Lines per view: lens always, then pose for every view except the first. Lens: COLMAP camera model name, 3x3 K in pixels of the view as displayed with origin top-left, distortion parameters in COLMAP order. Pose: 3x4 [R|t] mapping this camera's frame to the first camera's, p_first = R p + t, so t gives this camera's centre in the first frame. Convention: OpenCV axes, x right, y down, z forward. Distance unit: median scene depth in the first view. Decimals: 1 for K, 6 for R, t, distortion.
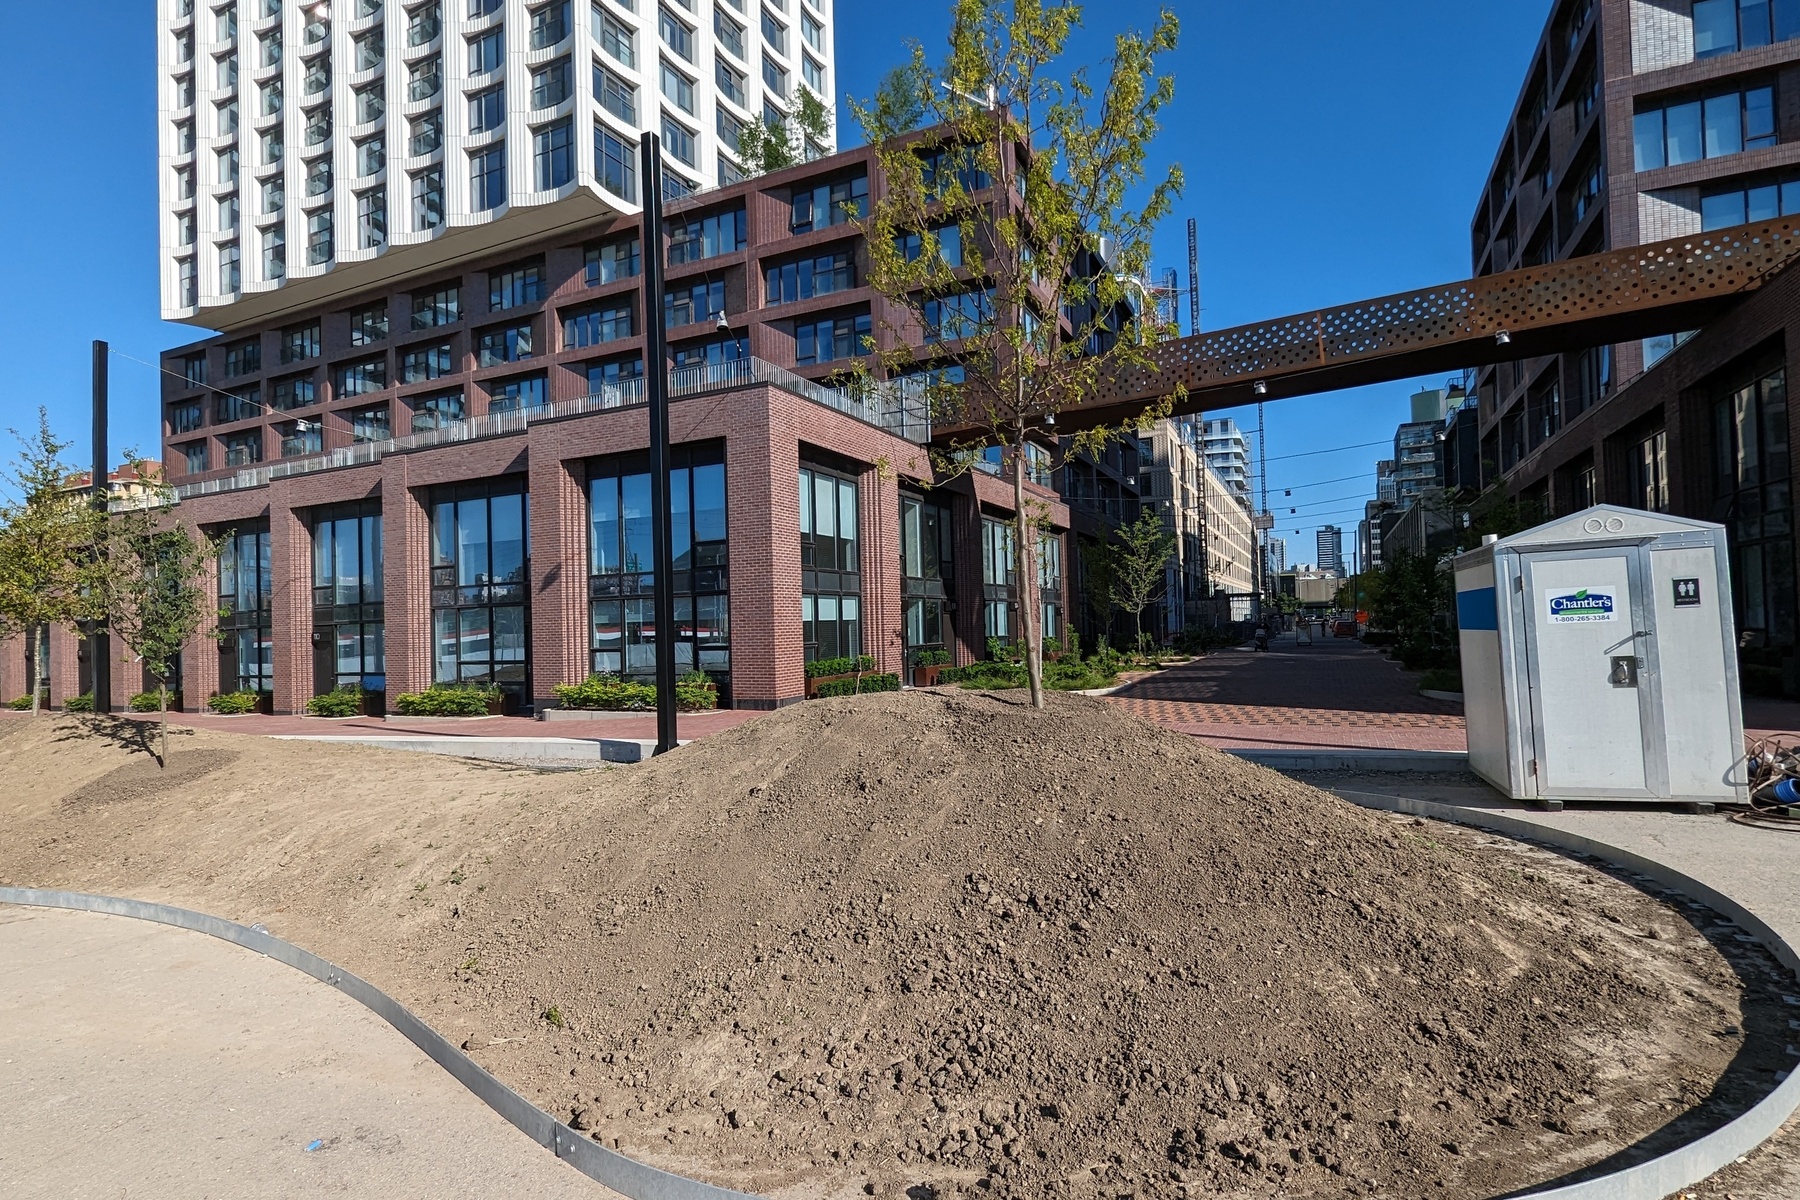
lens RADIAL K [[877.8, 0, 908.8], [0, 877.8, 610.6], [0, 0, 1]] dist [-0.001173, -0.000607]
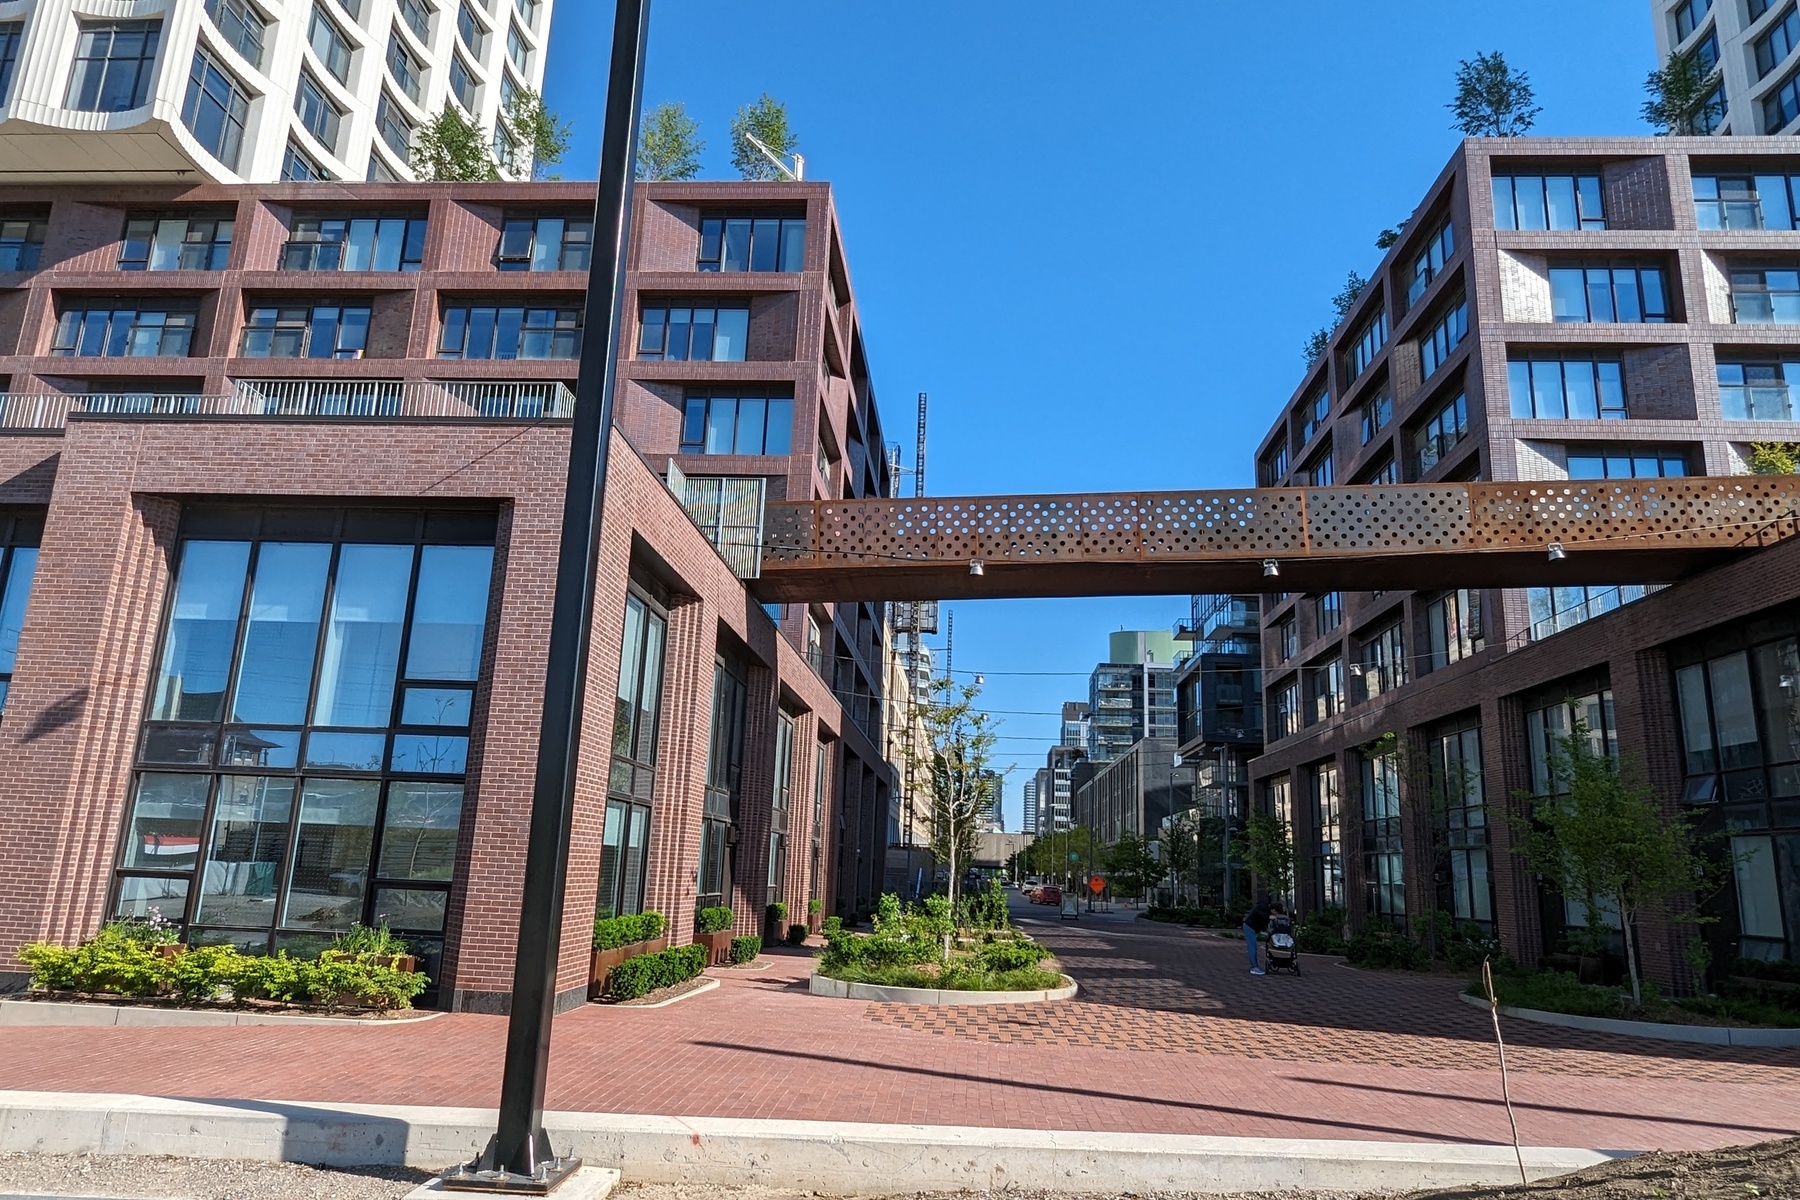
lens RADIAL K [[1118.8, 0, 899.1], [0, 1118.8, 611.0], [0, 0, 1]] dist [-0.001352, -0.001422]
pose [[0.927526, 0.146032, 0.344050, -0.121648], [-0.070895, 0.972542, -0.221668, 0.006852], [-0.366974, 0.181212, 0.912410, 0.153200]]
